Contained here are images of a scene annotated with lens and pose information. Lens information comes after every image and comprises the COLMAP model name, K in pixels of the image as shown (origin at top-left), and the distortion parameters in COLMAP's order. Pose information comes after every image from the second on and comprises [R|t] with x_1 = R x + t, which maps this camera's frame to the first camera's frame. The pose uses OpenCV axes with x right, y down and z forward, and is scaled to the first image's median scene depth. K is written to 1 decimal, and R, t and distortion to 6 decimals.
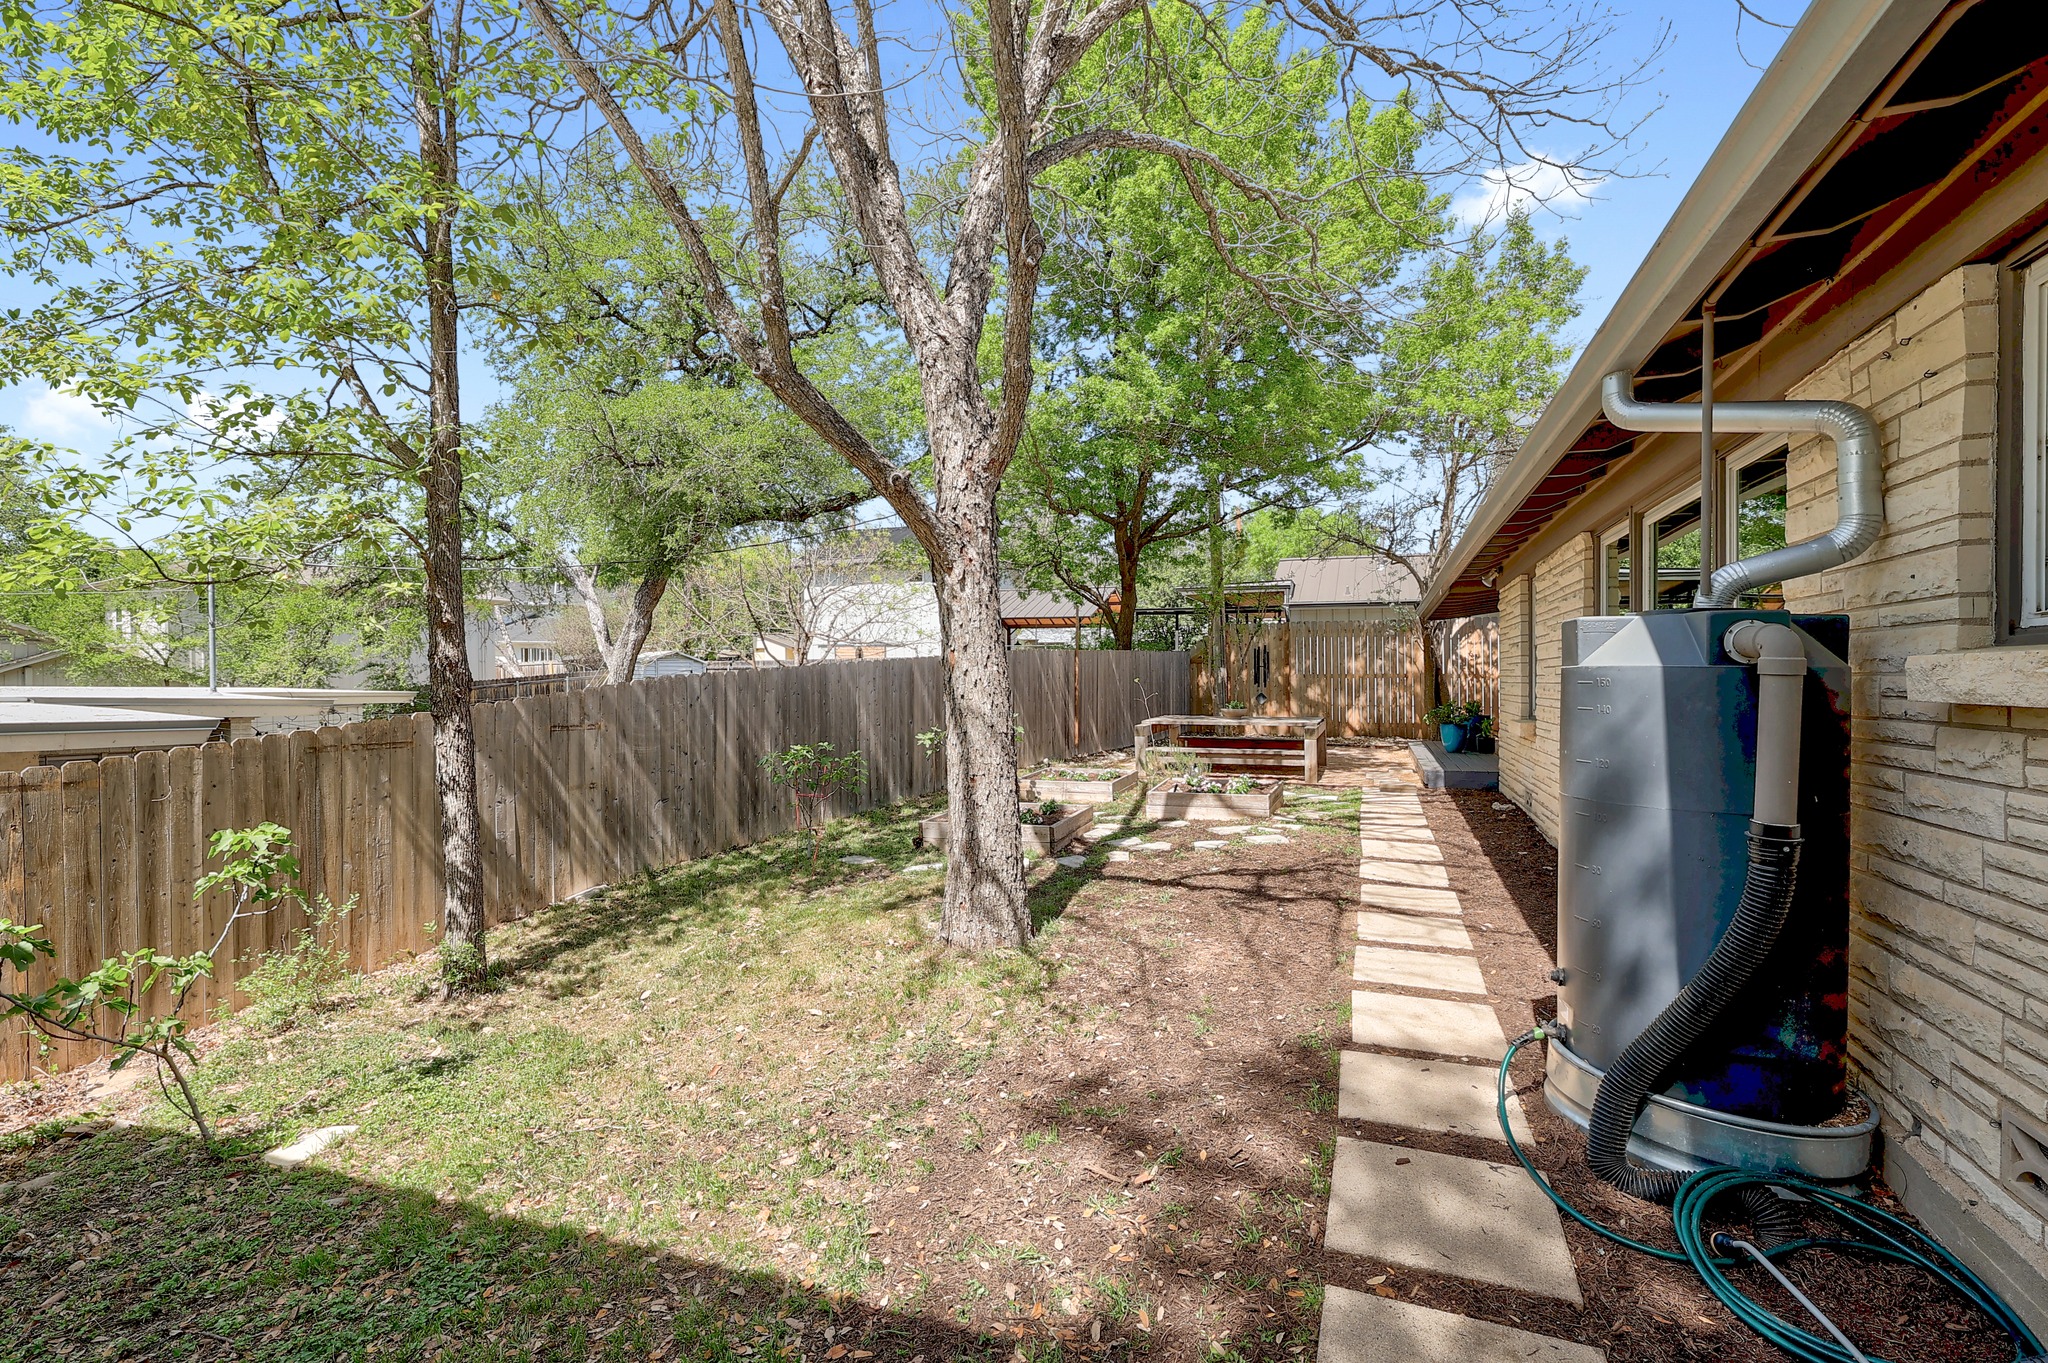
lens RADIAL K [[891.1, 0, 1026.7], [0, 891.1, 673.5], [0, 0, 1]] dist [-0.000477, 0.000037]
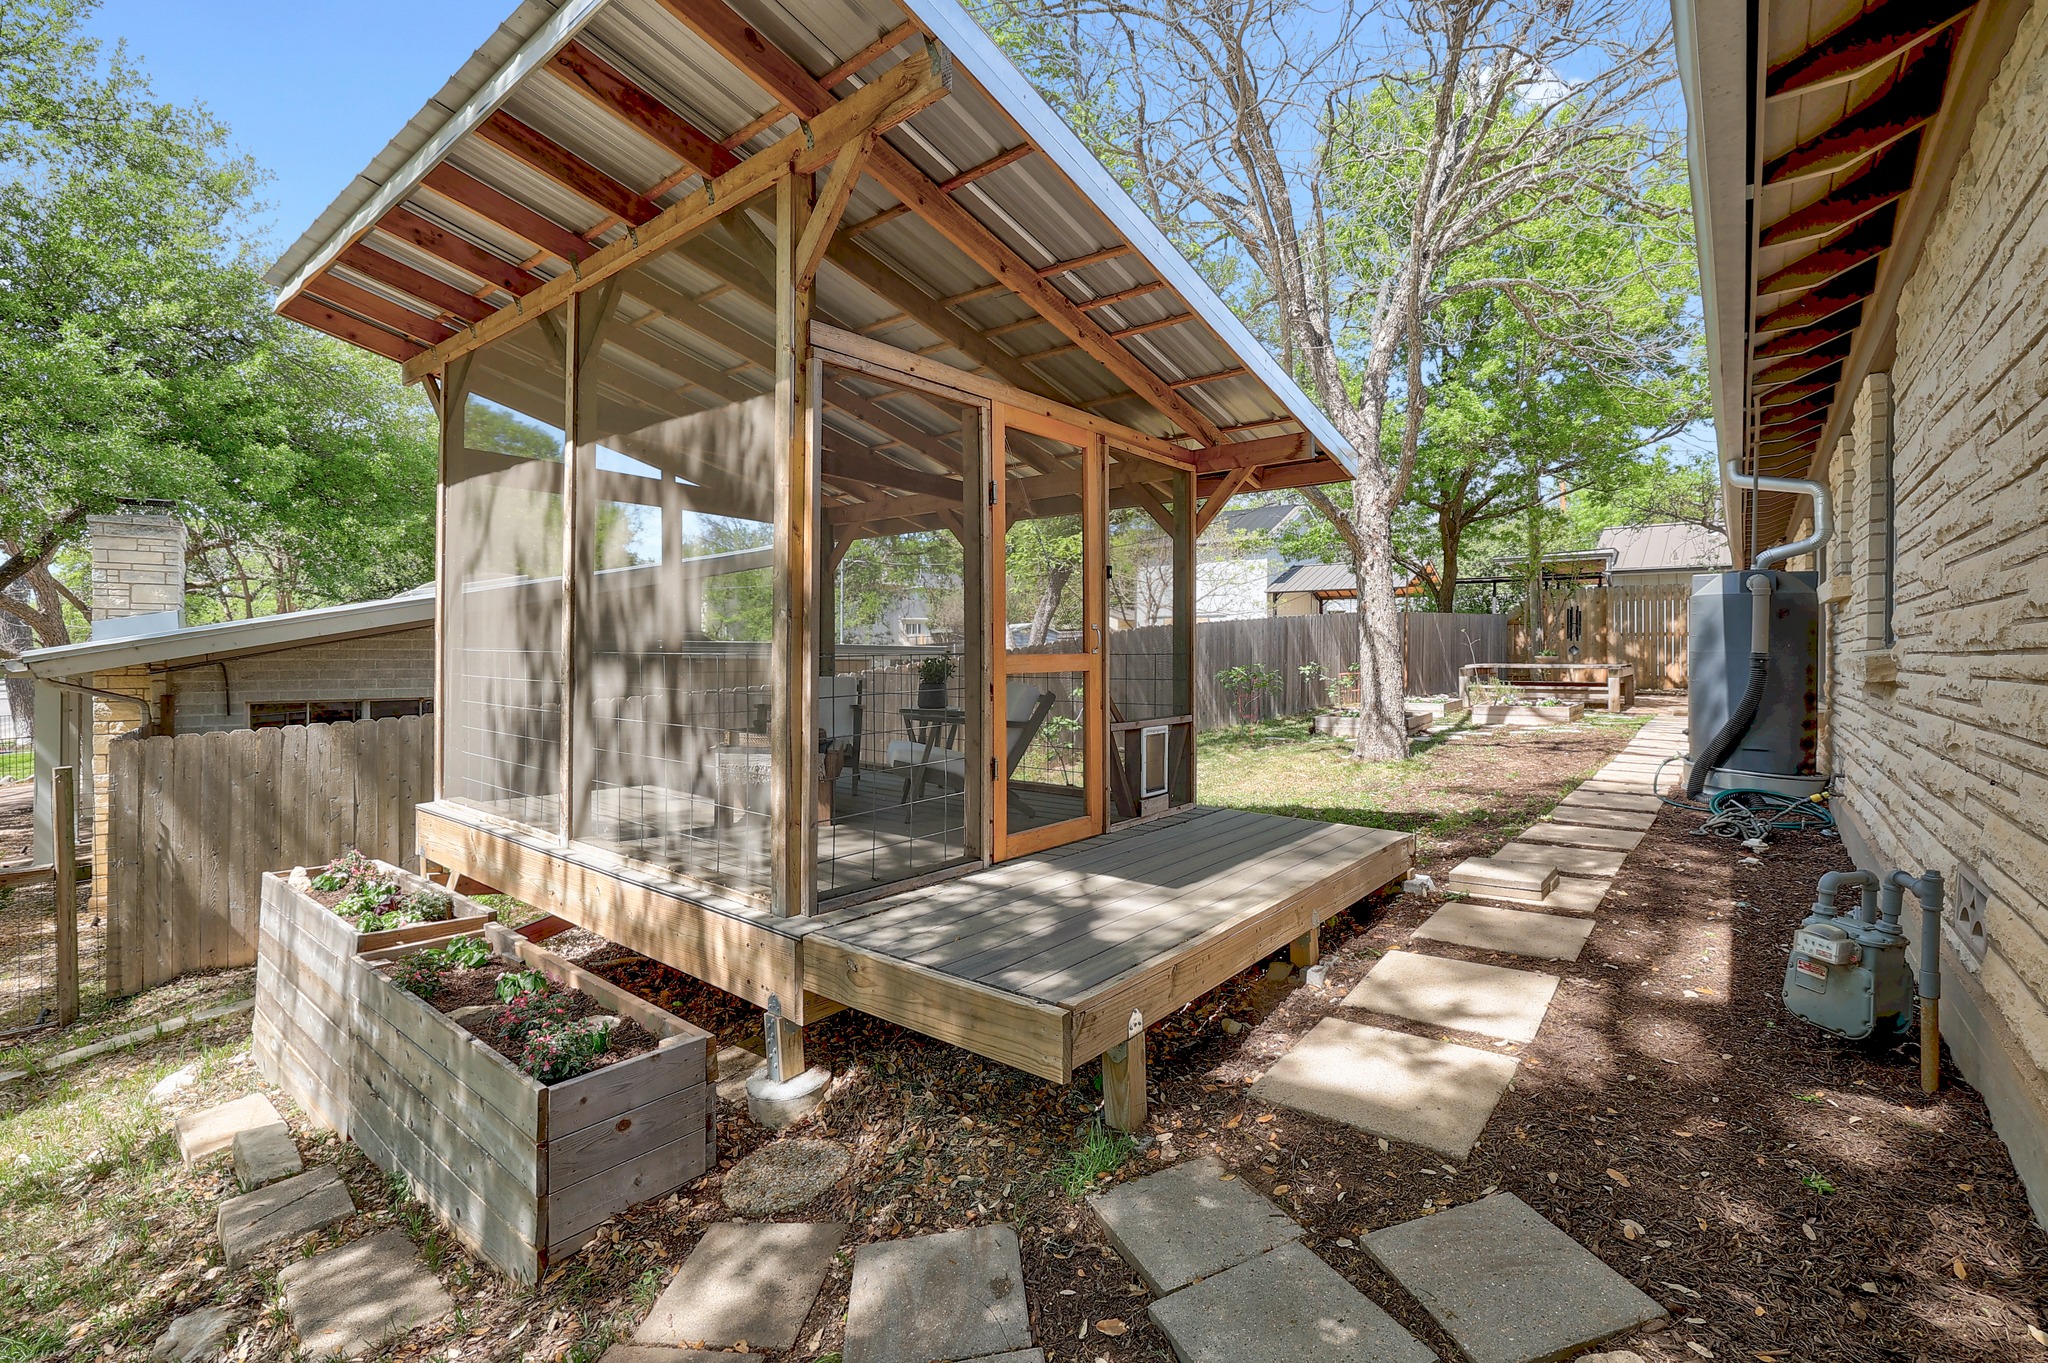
lens RADIAL K [[887.9, 0, 1013.0], [0, 887.9, 663.4], [0, 0, 1]] dist [0.000684, 0.000005]
pose [[0.947225, 0.005578, -0.320521, -0.066094], [-0.001020, 0.999896, 0.014386, 0.027449], [0.320568, -0.013300, 0.947132, -0.357104]]
